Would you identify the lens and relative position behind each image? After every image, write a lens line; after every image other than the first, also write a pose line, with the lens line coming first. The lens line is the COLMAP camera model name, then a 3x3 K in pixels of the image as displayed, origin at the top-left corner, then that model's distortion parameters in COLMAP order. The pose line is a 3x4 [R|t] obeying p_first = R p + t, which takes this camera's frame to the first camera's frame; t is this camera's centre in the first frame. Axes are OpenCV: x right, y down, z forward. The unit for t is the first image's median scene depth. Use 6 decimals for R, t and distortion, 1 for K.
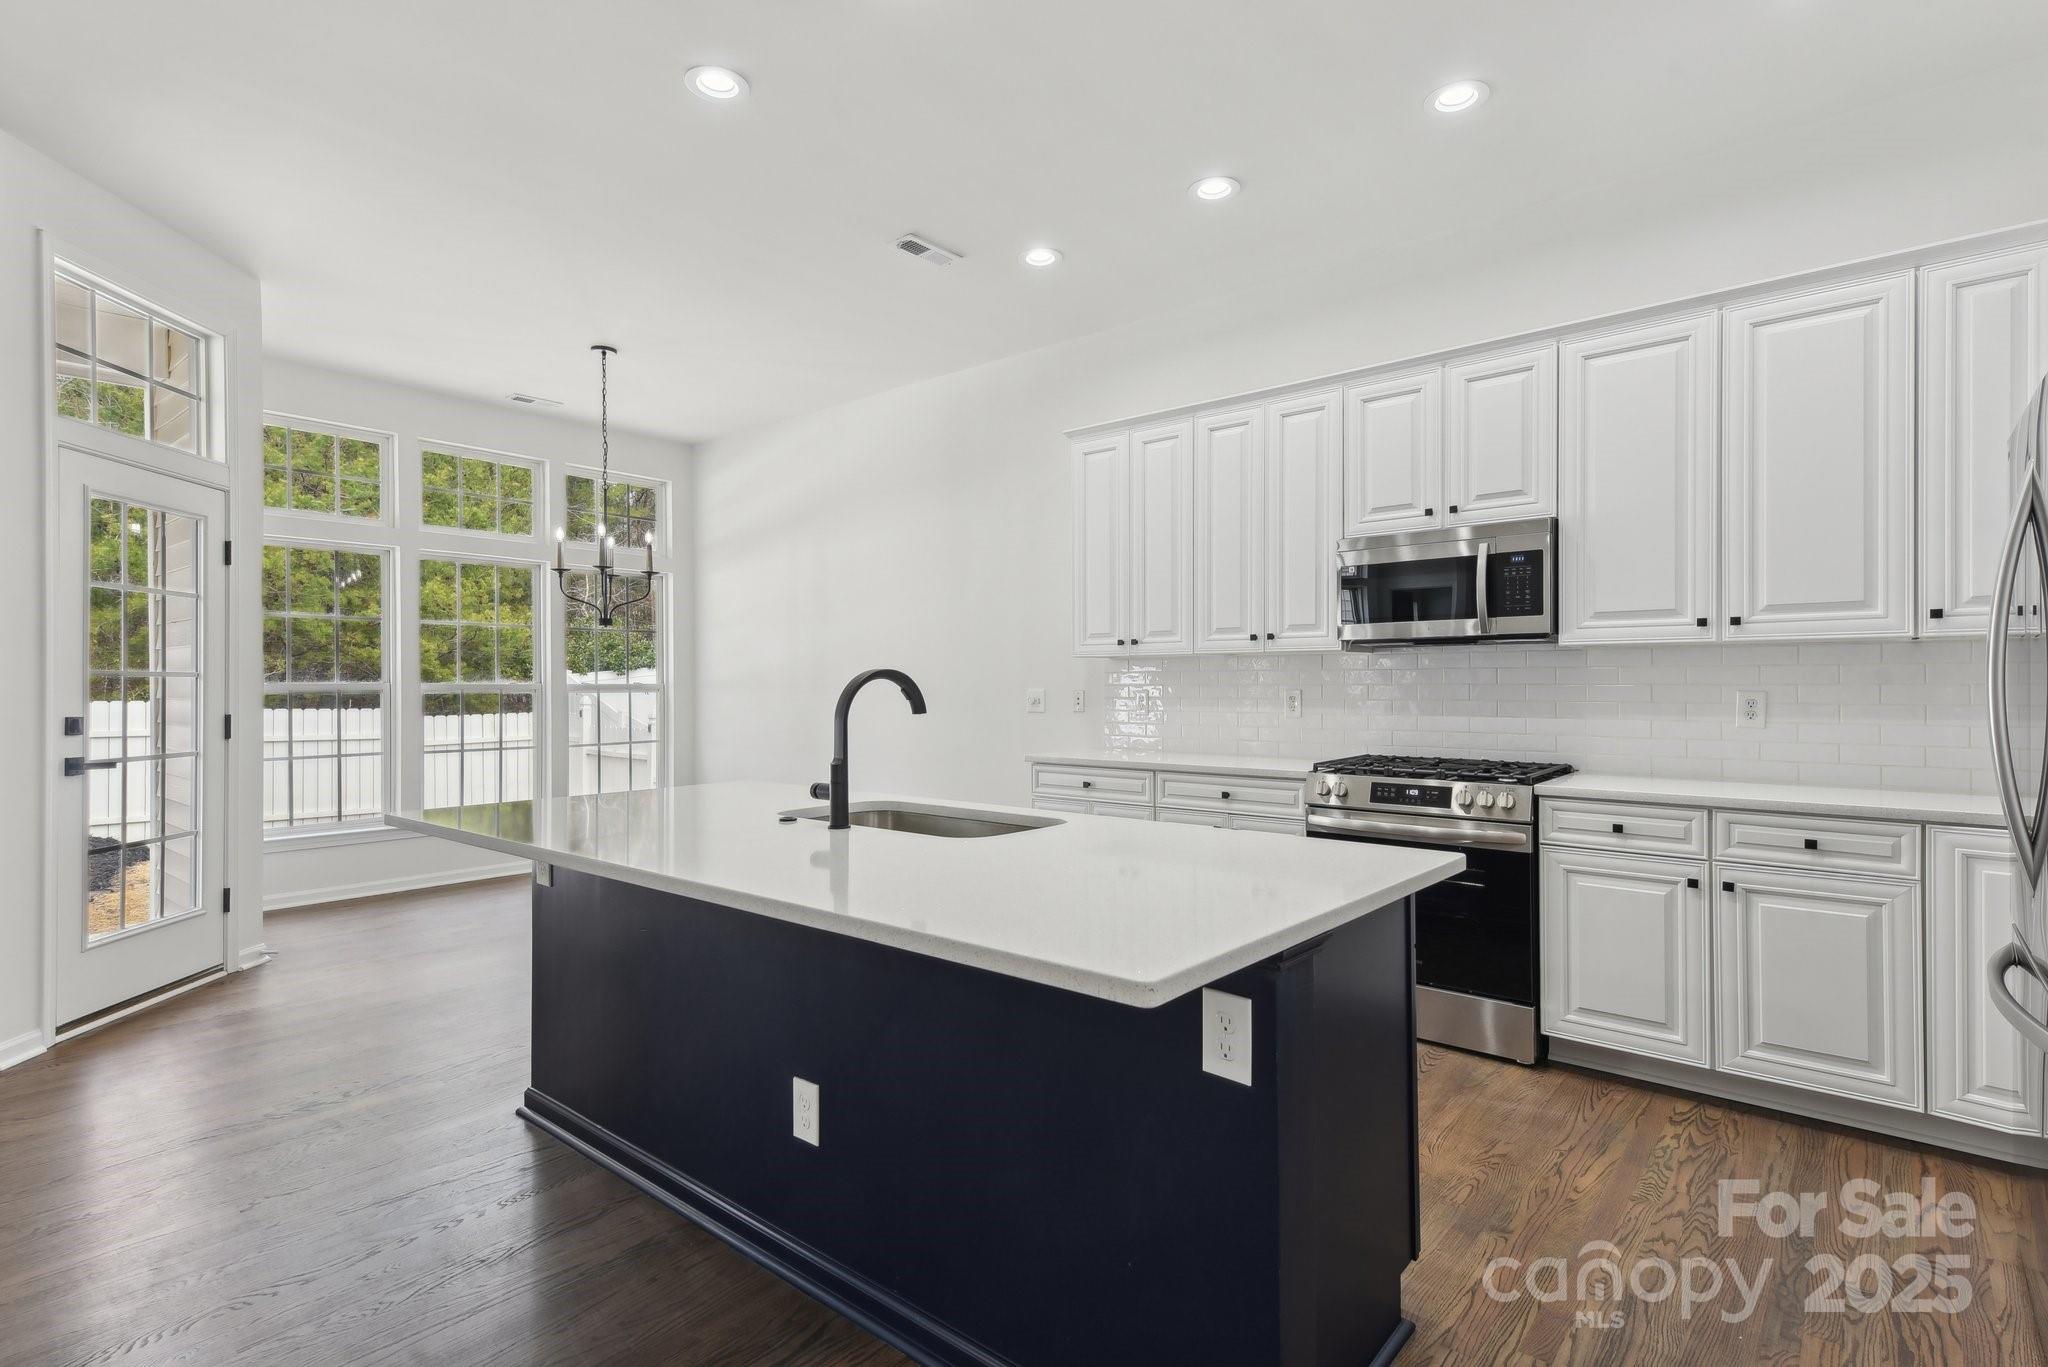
lens RADIAL K [[998.1, 0, 1024.0], [0, 998.1, 683.5], [0, 0, 1]] dist [0.026437, -0.000010]
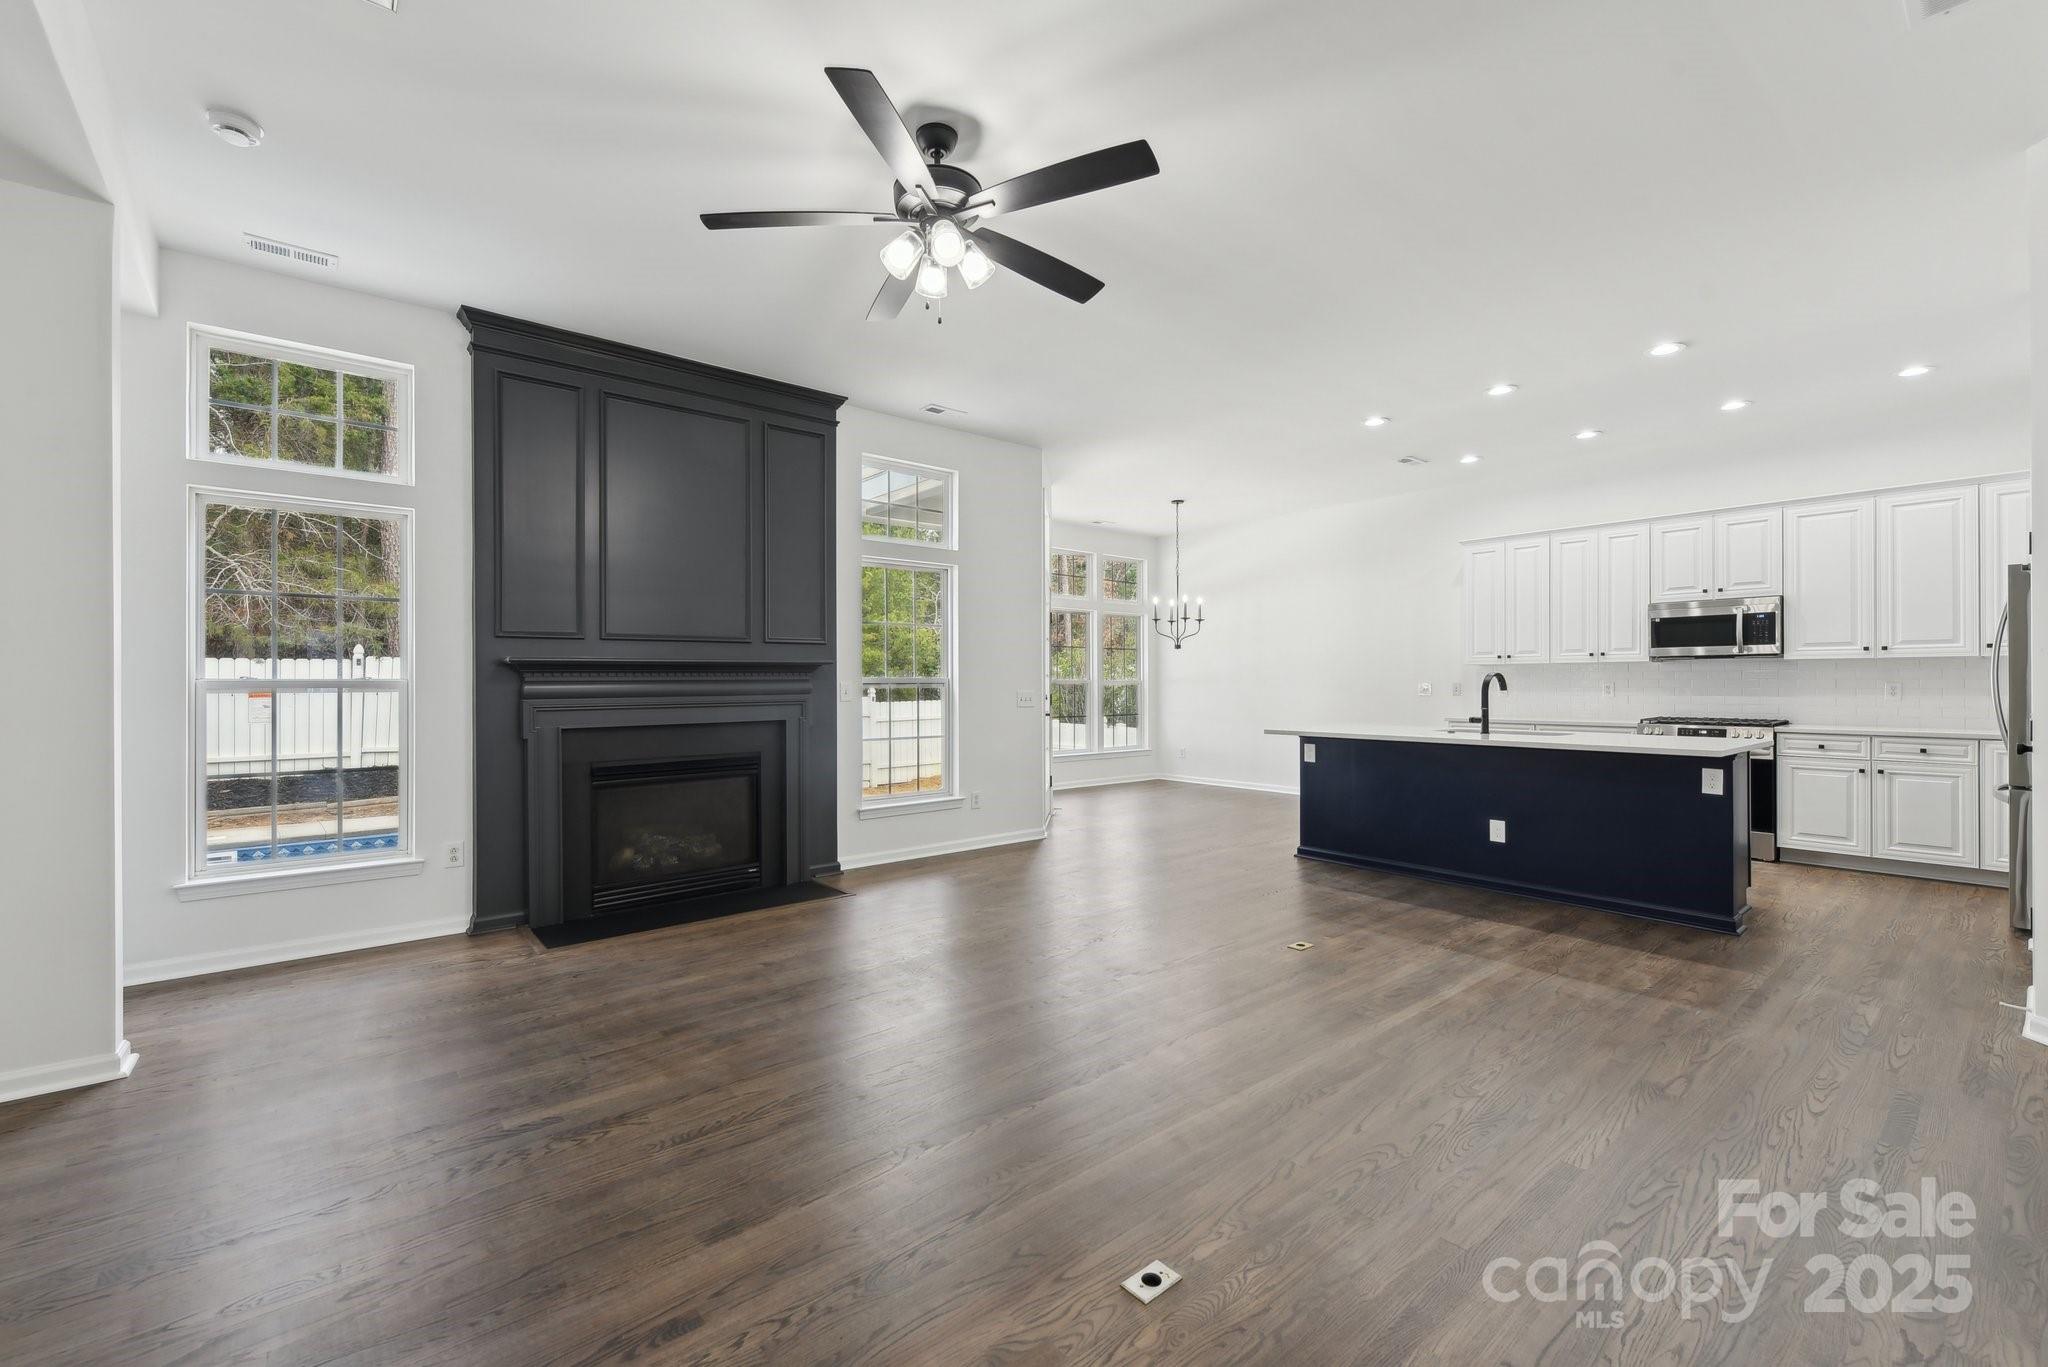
lens RADIAL K [[856.1, 0, 1020.0], [0, 856.1, 679.0], [0, 0, 1]] dist [0.003909, -0.000036]
pose [[0.984442, -0.000311, -0.175710, -0.652640], [0.000115, 0.999999, -0.001127, 0.002791], [0.175710, 0.001090, 0.984441, -0.932656]]
